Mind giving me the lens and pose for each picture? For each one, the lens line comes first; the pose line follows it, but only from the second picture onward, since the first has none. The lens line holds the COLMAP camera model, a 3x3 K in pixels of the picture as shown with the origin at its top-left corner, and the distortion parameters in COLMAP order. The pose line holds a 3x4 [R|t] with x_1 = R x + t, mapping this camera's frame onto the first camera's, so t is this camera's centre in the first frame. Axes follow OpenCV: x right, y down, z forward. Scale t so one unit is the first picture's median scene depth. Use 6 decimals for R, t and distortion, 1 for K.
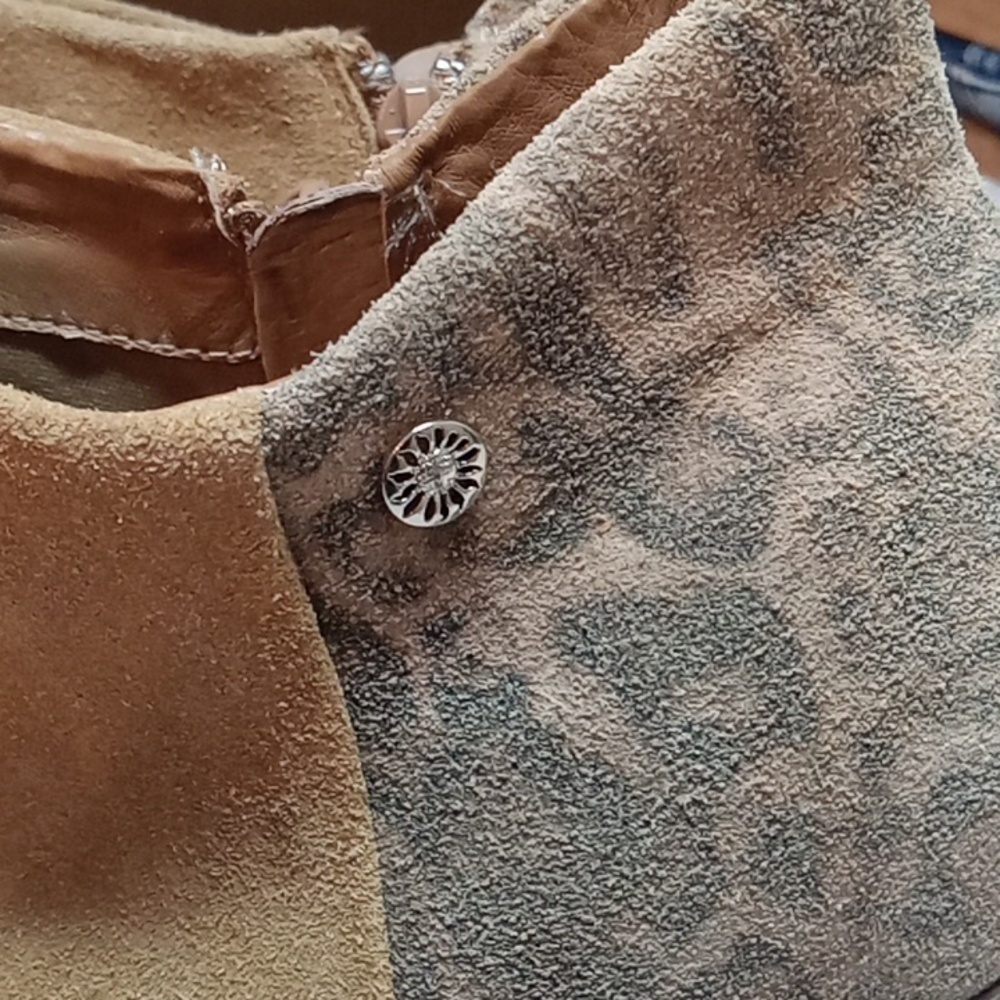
lens RADIAL K [[1699.6, 0, 500.0], [0, 1699.6, 500.0], [0, 0, 1]] dist [0.124562, -0.894242]
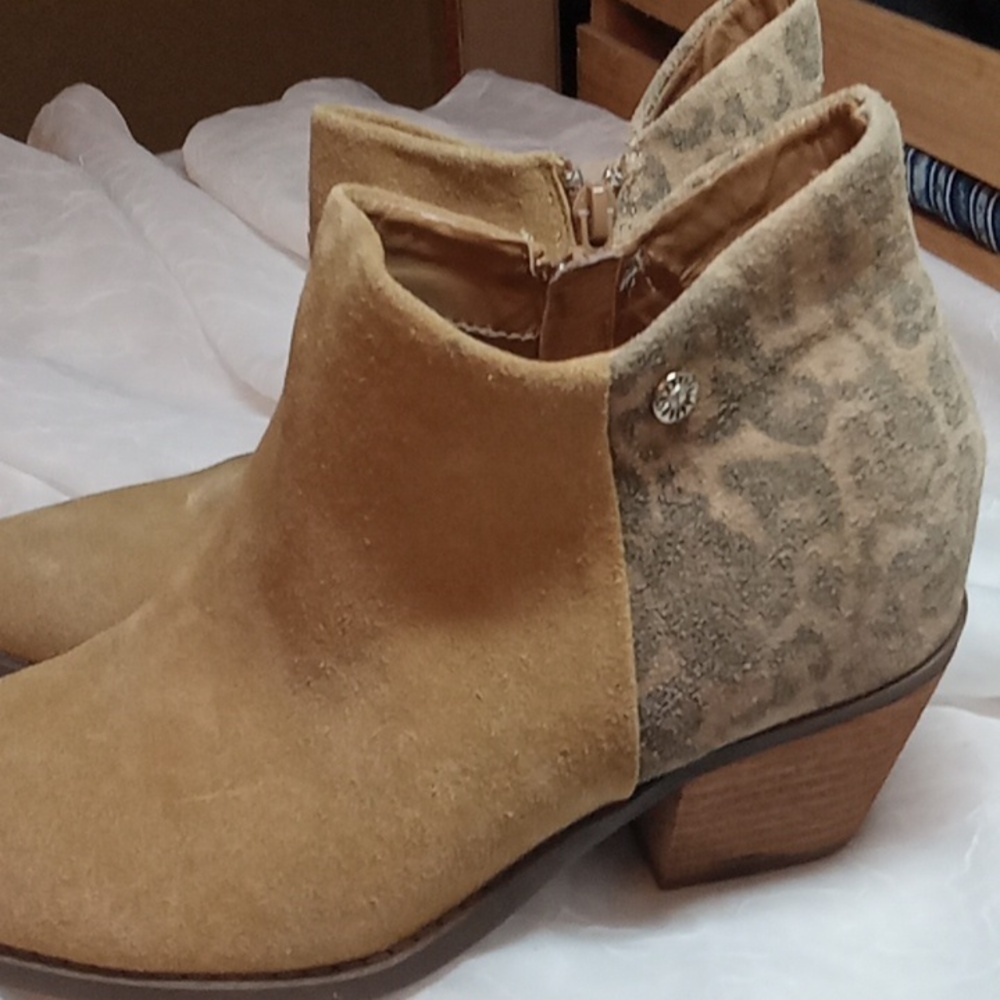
lens RADIAL K [[1699.6, 0, 500.0], [0, 1699.6, 500.0], [0, 0, 1]] dist [0.124562, -0.894242]
pose [[0.994732, 0.030990, 0.097713, -0.446467], [-0.031891, 0.999462, 0.007674, 0.100136], [-0.097422, -0.010750, 0.995185, -1.068269]]
